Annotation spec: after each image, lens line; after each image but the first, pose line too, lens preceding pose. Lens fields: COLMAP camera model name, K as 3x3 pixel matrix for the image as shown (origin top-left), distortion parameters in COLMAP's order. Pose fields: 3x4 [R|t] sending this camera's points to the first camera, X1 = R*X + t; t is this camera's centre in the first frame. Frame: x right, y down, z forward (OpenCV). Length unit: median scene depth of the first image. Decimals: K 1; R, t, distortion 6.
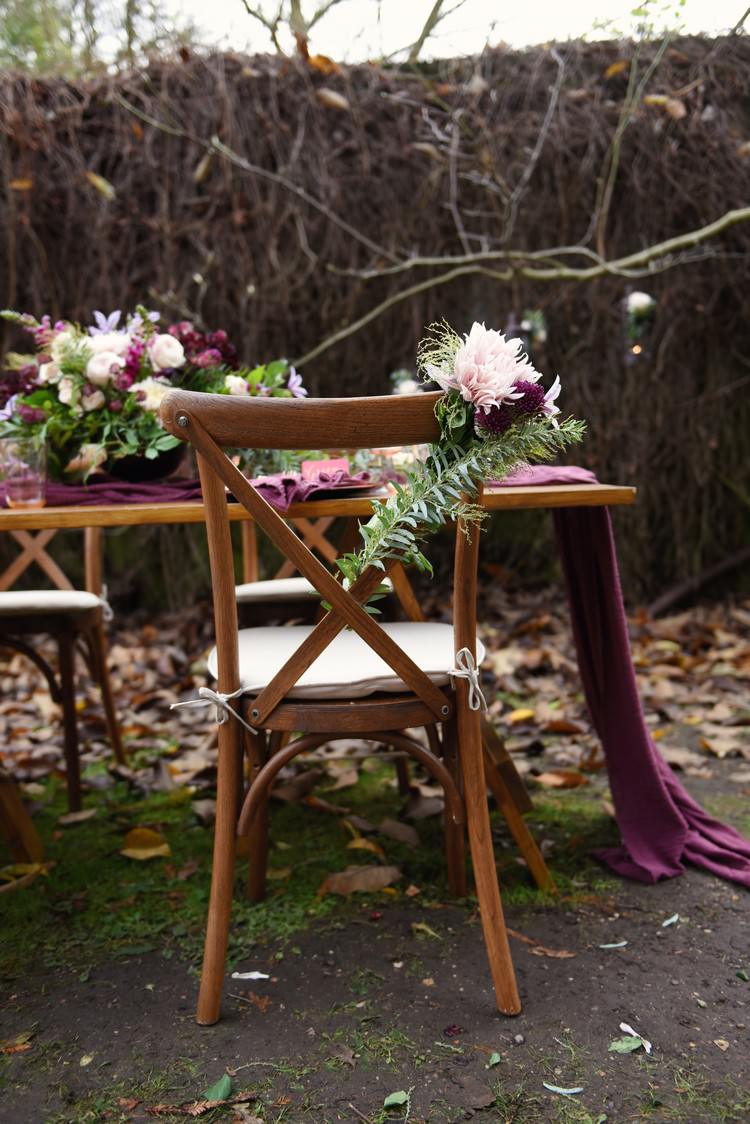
lens RADIAL K [[1102.1, 0, 375.8], [0, 1102.1, 565.6], [0, 0, 1]] dist [0.009543, 0.000000]
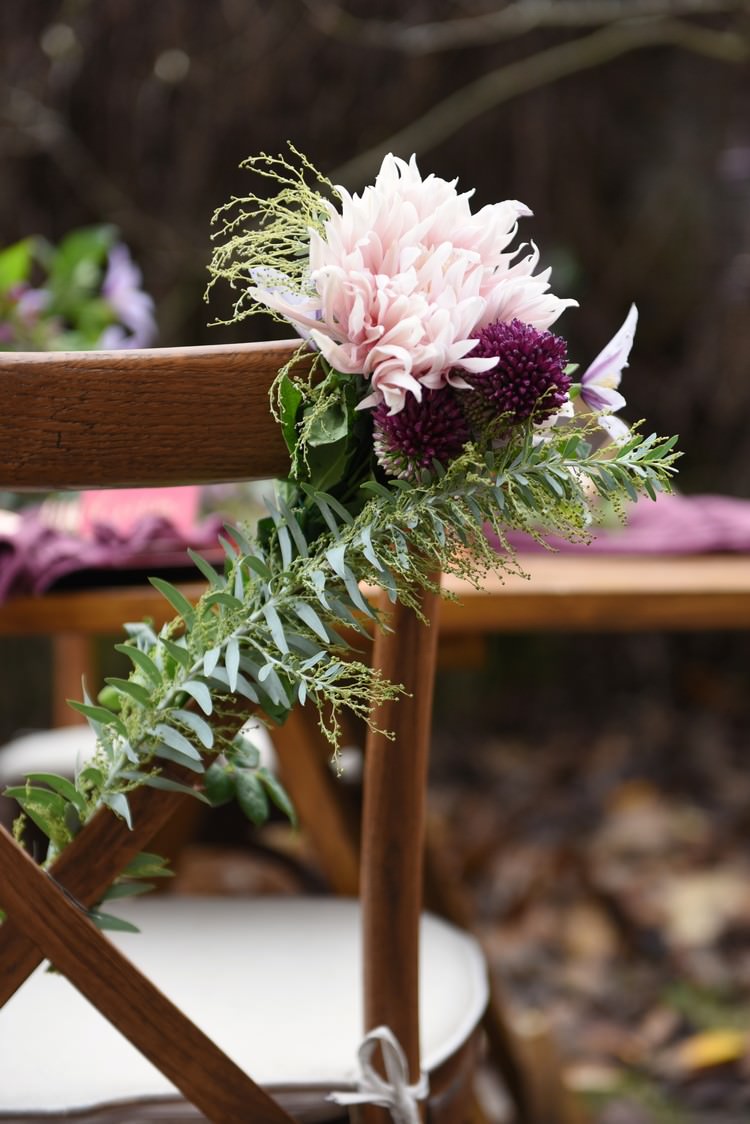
lens RADIAL K [[2266.5, 0, 374.5], [0, 2266.5, 560.2], [0, 0, 1]] dist [-0.071015, 0.000000]
pose [[0.997236, 0.034329, -0.065898, 0.138587], [-0.036540, 0.998799, -0.032645, -0.063528], [0.064698, 0.034963, 0.997292, 0.264508]]
